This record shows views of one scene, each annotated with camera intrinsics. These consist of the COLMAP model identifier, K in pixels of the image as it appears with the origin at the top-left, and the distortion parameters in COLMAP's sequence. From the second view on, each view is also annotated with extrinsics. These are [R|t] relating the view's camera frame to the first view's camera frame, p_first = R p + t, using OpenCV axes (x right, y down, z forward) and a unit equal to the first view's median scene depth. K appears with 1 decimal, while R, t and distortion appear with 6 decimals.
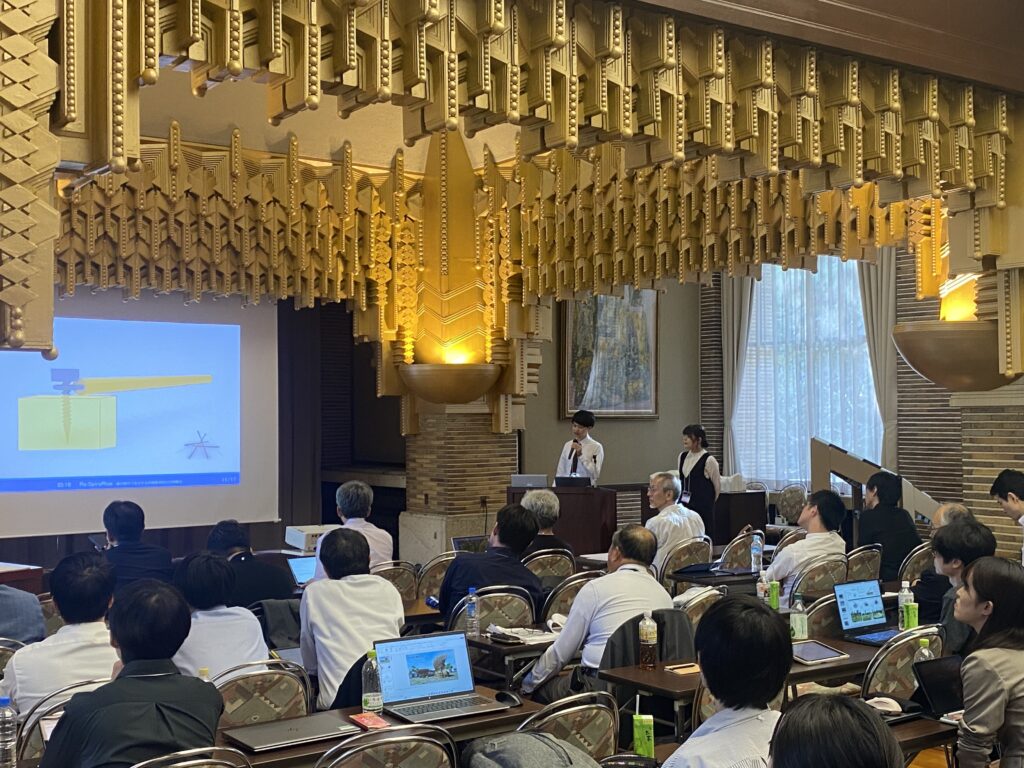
lens RADIAL K [[1246.9, 0, 512.0], [0, 1246.9, 384.0], [0, 0, 1]] dist [0.232624, -0.730092]
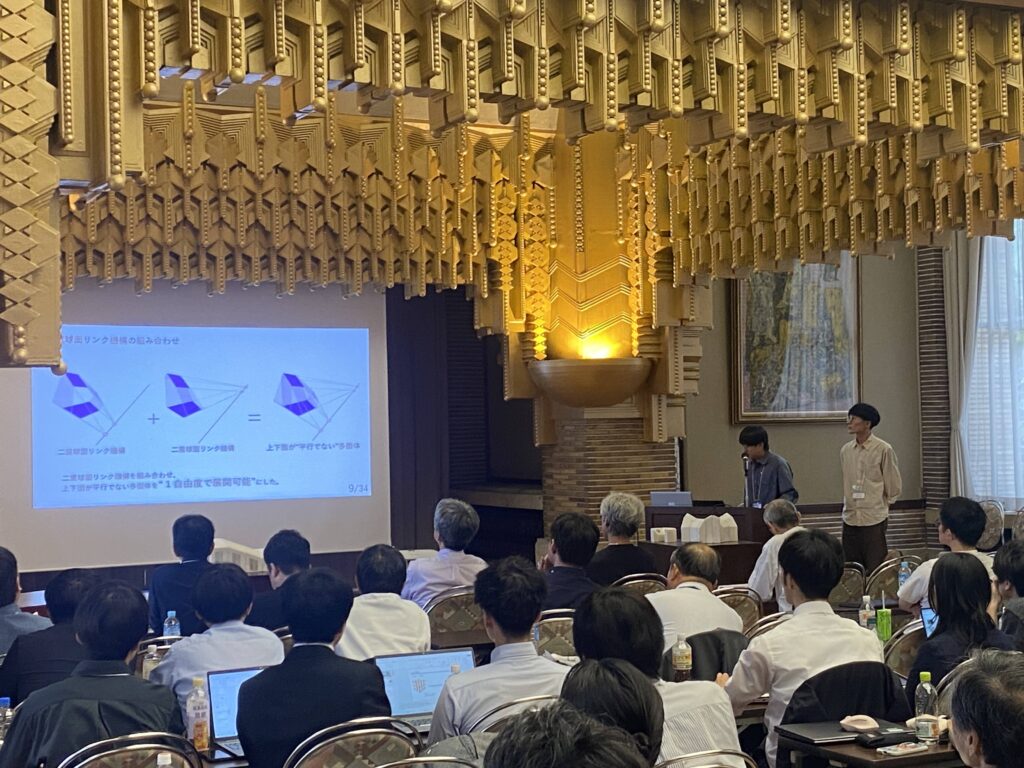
lens RADIAL K [[1635.4, 0, 511.9], [0, 1635.4, 354.0], [0, 0, 1]] dist [0.326844, -1.603996]
pose [[0.988839, -0.021142, -0.147479, 0.061032], [0.018911, 0.999685, -0.016512, -0.002360], [0.147781, 0.013539, 0.988927, -0.082533]]
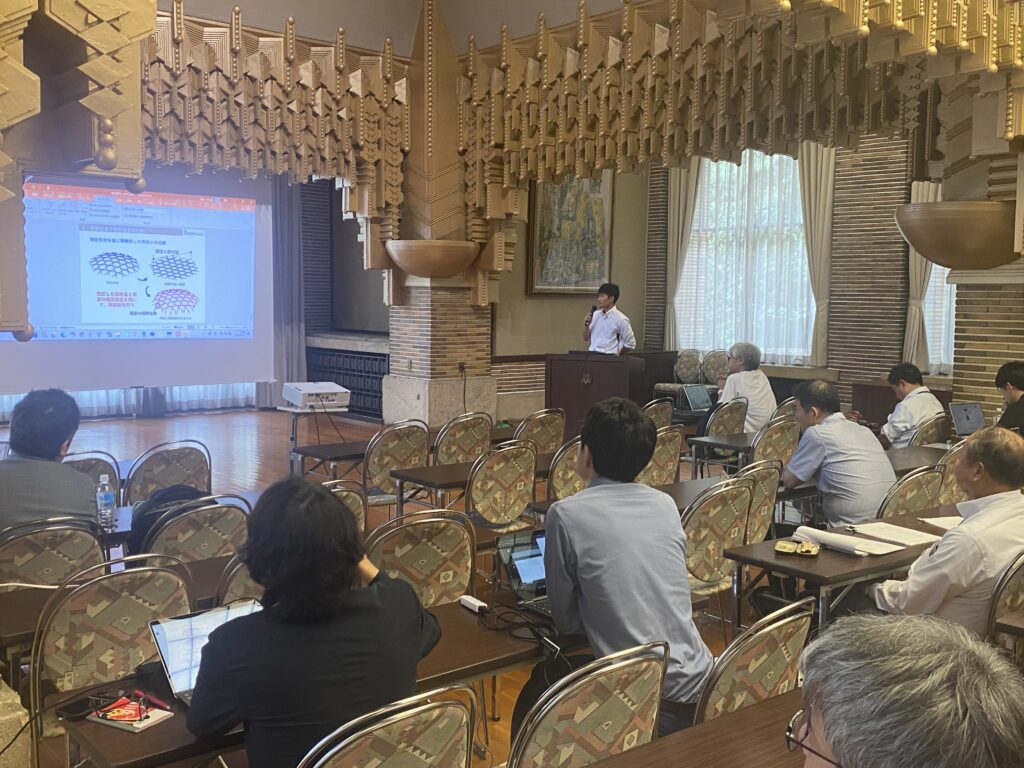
lens RADIAL K [[1026.5, 0, 512.0], [0, 1026.5, 384.0], [0, 0, 1]] dist [0.134408, -0.363547]
pose [[0.996370, 0.012010, 0.084279, -0.056643], [-0.021253, 0.993743, 0.109653, 0.008275], [-0.082434, -0.111046, 0.990390, 0.094999]]
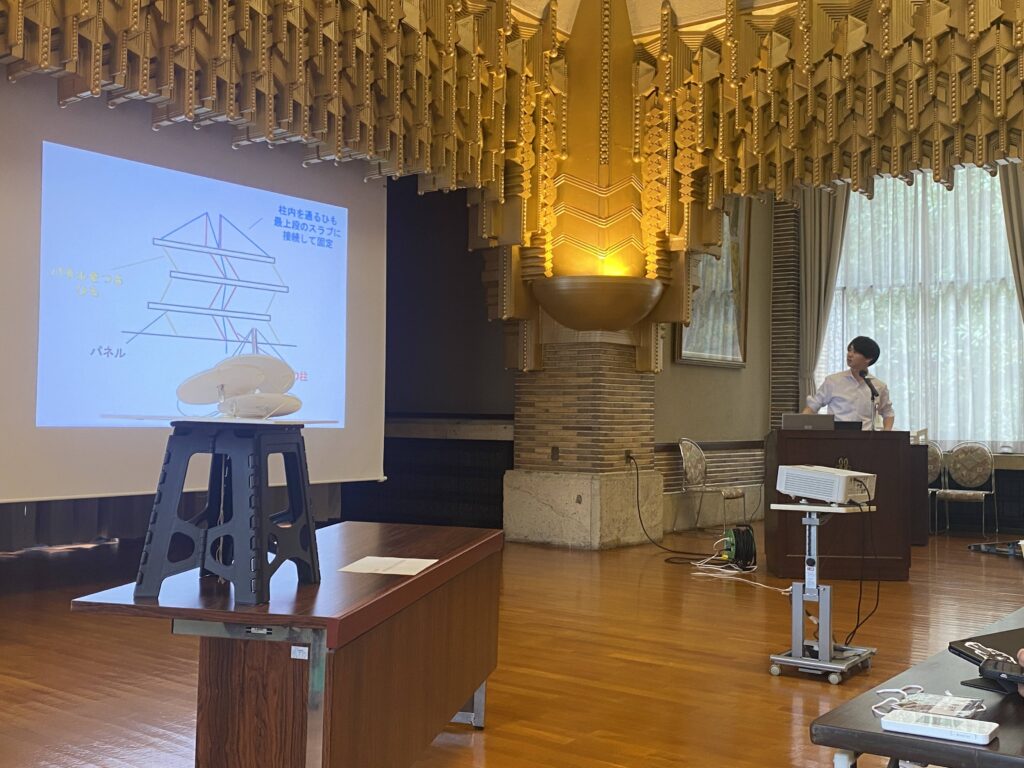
lens RADIAL K [[1110.7, 0, 512.0], [0, 1110.7, 384.0], [0, 0, 1]] dist [0.125466, -0.316420]
pose [[0.950182, 0.027631, 0.310468, -0.323788], [-0.027448, 0.999611, -0.004962, 0.054997], [-0.310484, -0.003807, 0.950571, 0.360761]]
